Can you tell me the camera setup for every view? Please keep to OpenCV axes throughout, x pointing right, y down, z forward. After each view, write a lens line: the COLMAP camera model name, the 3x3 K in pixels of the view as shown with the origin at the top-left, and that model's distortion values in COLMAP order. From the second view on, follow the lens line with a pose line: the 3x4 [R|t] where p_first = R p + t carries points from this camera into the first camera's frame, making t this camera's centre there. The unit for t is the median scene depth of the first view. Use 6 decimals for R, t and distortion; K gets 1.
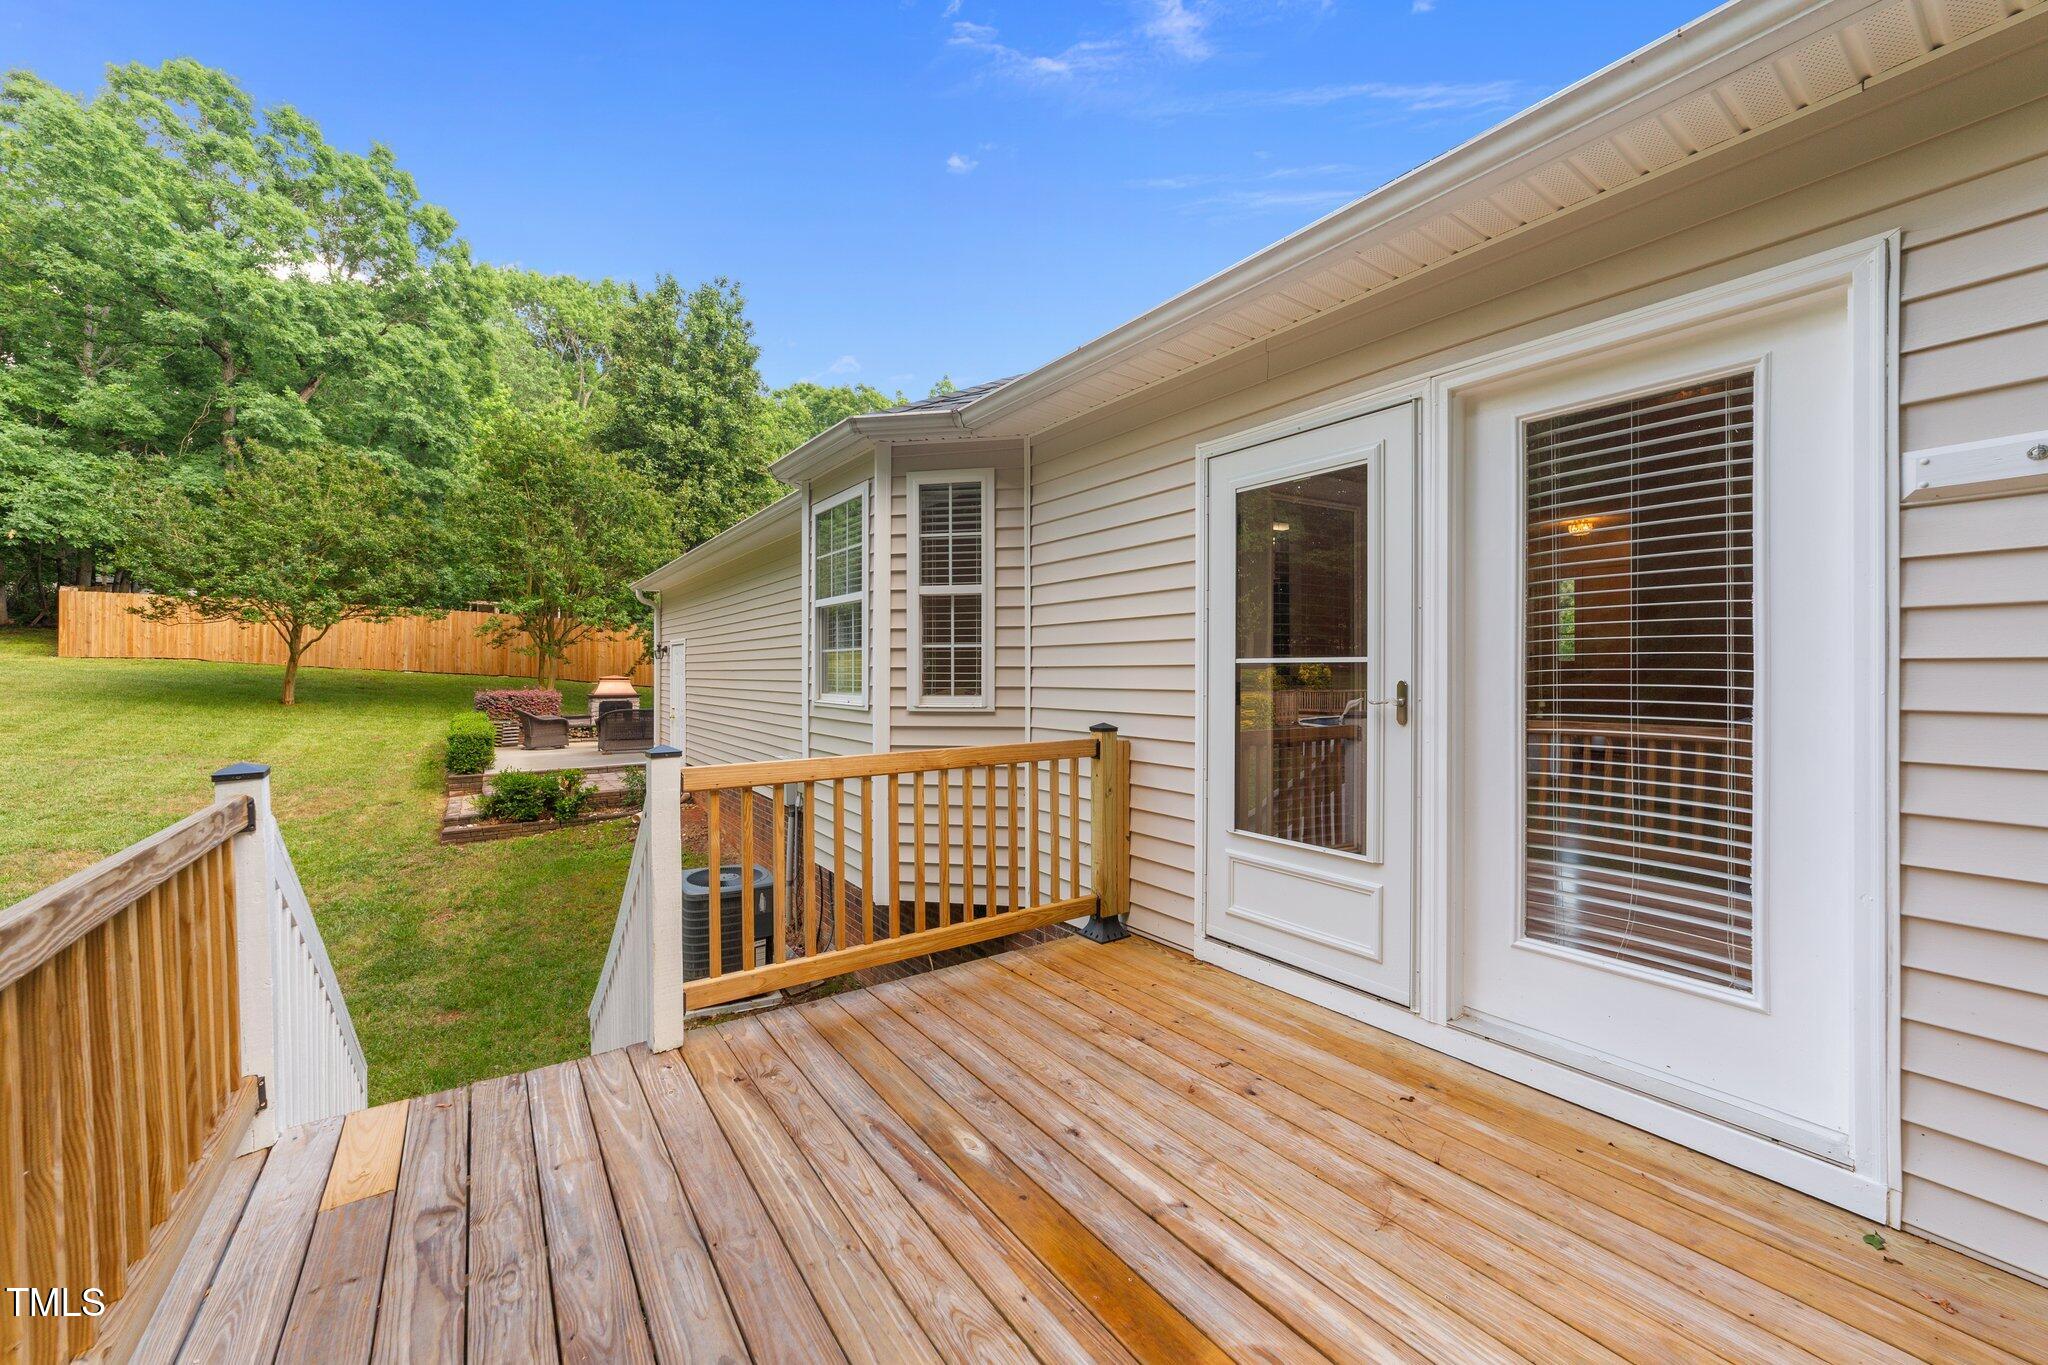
lens RADIAL K [[784.0, 0, 1024.5], [0, 784.0, 674.9], [0, 0, 1]] dist [-0.016535, 0.006603]
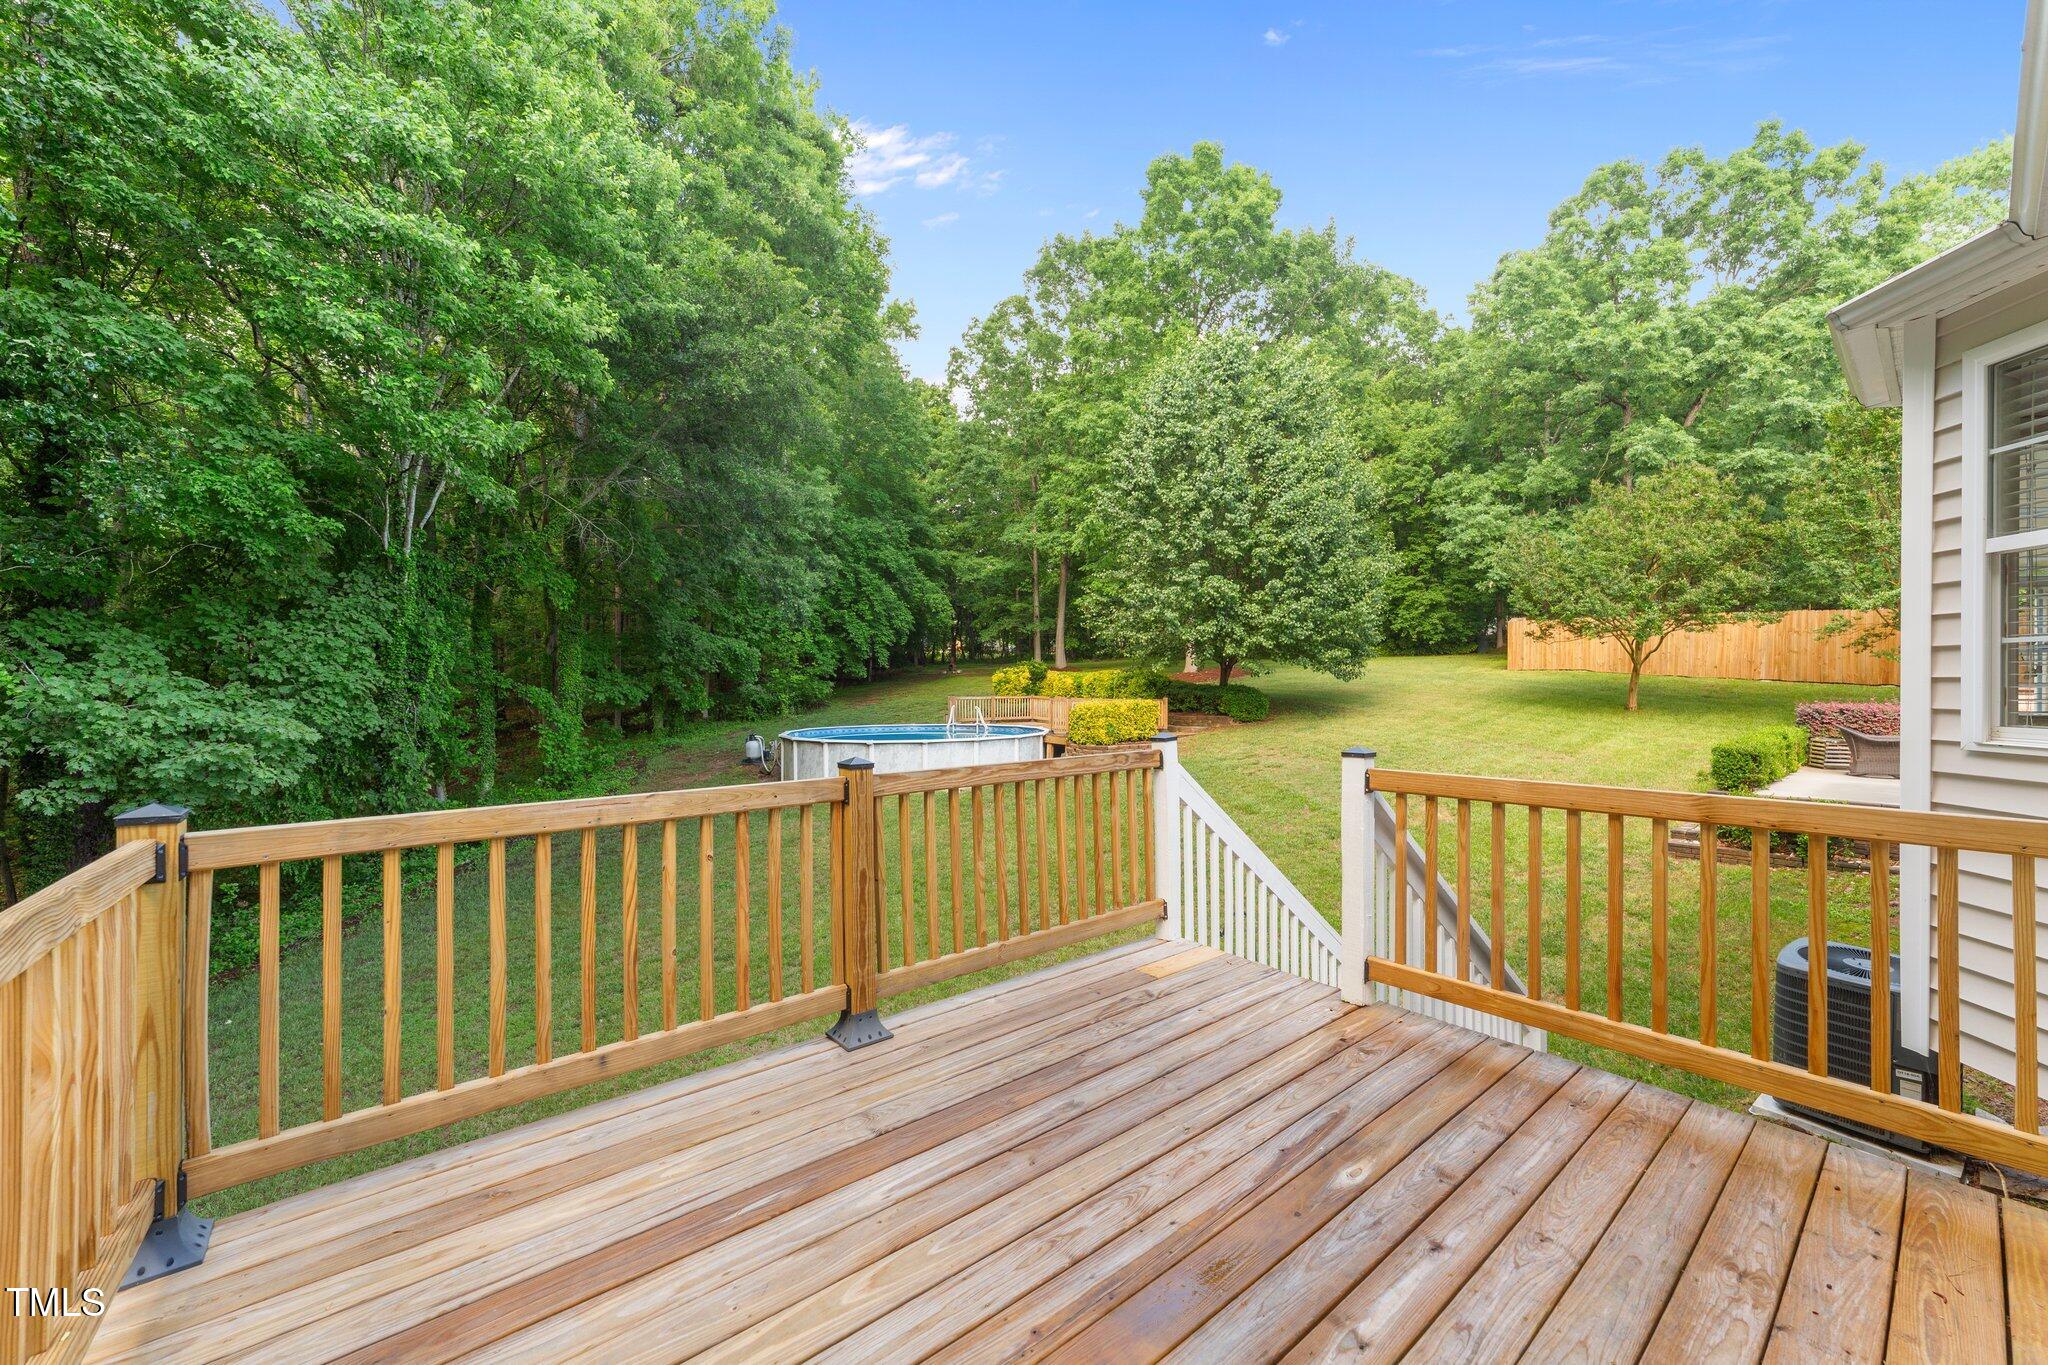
lens RADIAL K [[784.0, 0, 1022.5], [0, 784.0, 687.3], [0, 0, 1]] dist [-0.016535, 0.006603]
pose [[0.073356, 0.006446, -0.997285, 0.098933], [-0.000963, 0.999979, 0.006393, -0.001184], [0.997305, 0.000491, 0.073361, 0.058921]]
